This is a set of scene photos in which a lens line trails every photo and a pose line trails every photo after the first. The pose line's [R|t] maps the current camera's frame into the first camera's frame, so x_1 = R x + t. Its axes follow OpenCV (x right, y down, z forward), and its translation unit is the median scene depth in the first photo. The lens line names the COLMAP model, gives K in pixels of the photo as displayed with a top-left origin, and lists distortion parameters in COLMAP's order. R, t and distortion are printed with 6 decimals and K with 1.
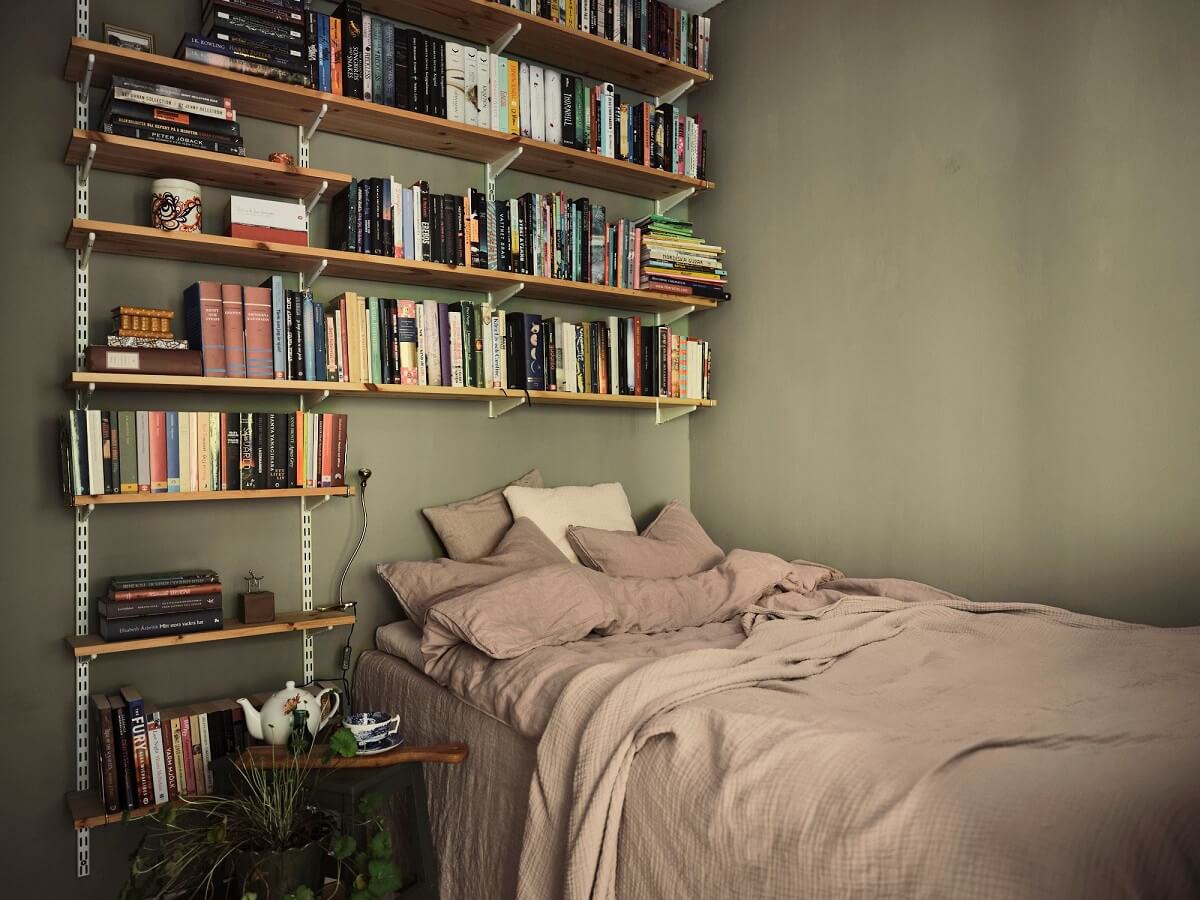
lens RADIAL K [[911.4, 0, 610.2], [0, 911.4, 457.3], [0, 0, 1]] dist [-0.009806, -0.003649]
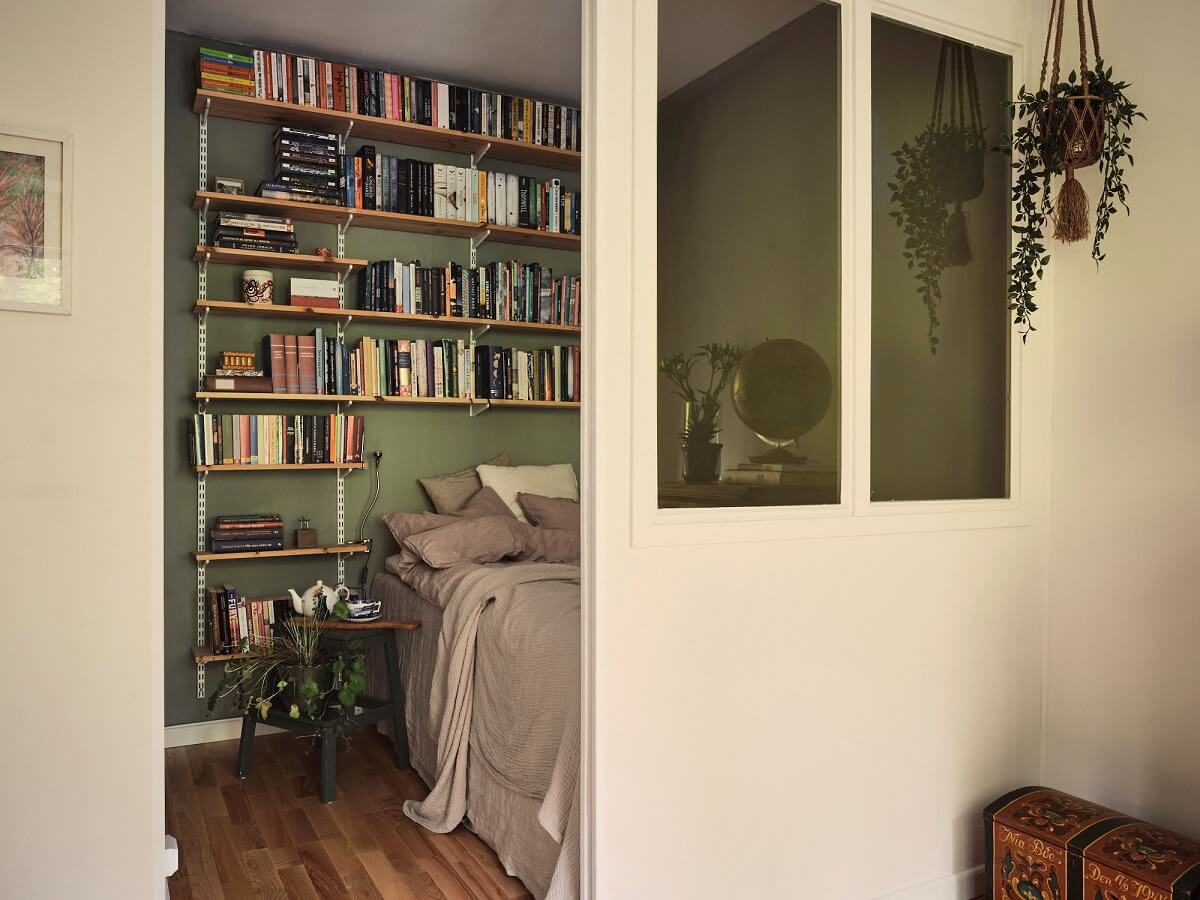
lens RADIAL K [[911.4, 0, 590.6], [0, 911.4, 458.2], [0, 0, 1]] dist [-0.009806, -0.003649]
pose [[0.991523, 0.016685, -0.128858, 0.305503], [-0.013872, 0.999646, 0.022691, -0.016978], [0.129191, -0.020711, 0.991403, -0.503297]]
